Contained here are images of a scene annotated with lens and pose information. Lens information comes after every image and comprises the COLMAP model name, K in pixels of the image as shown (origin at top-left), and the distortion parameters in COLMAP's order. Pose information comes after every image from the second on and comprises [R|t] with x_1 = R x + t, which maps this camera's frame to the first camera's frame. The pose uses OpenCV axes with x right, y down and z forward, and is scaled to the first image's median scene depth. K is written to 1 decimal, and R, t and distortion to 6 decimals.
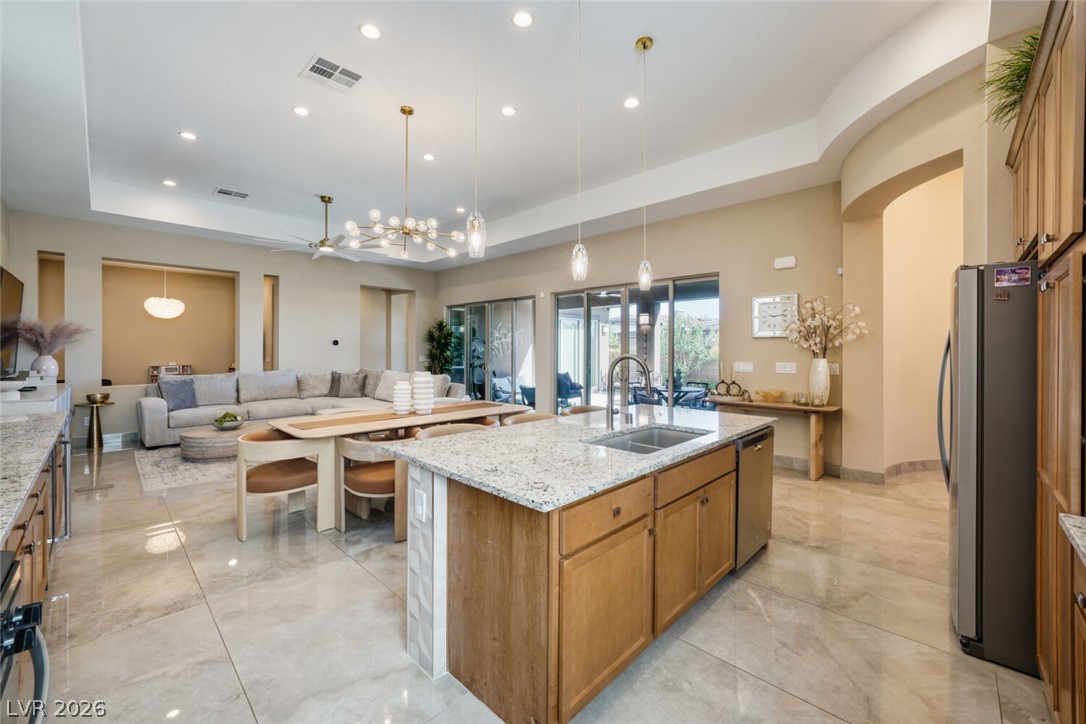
lens RADIAL K [[430.8, 0, 537.0], [0, 430.8, 358.1], [0, 0, 1]] dist [-0.025476, 0.007145]
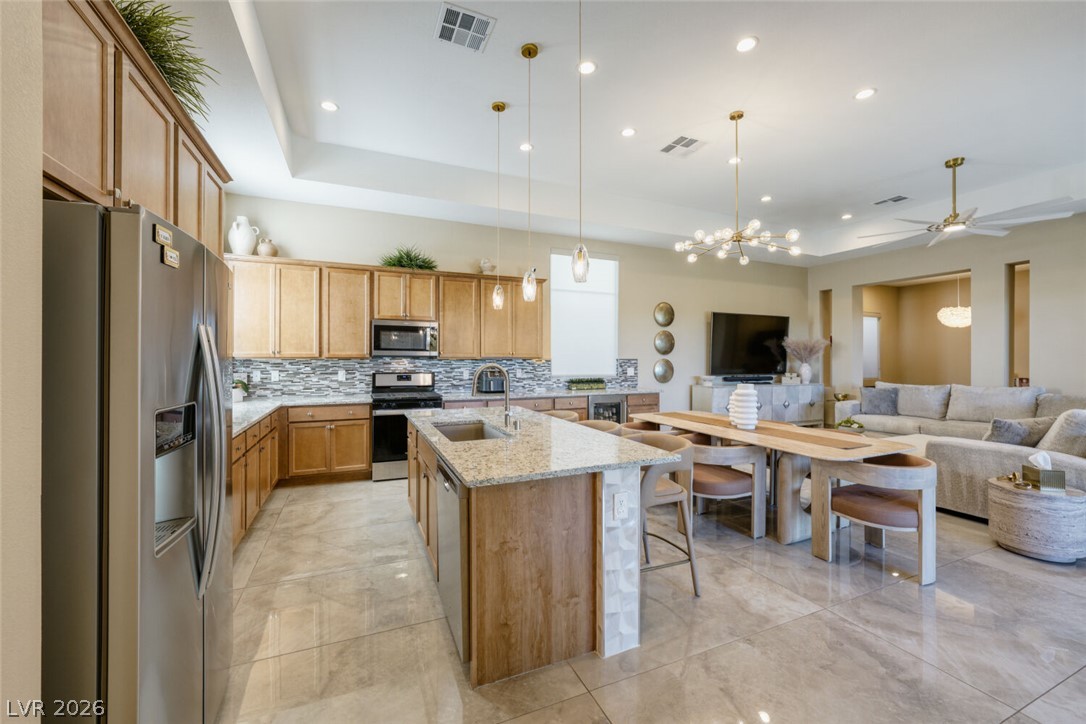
lens RADIAL K [[430.8, 0, 537.0], [0, 430.8, 358.1], [0, 0, 1]] dist [-0.025476, 0.007145]
pose [[-0.381249, -0.002781, -0.924468, 0.491055], [-0.018651, 0.999815, 0.004684, -0.011535], [0.924284, 0.019028, -0.381230, 0.603264]]
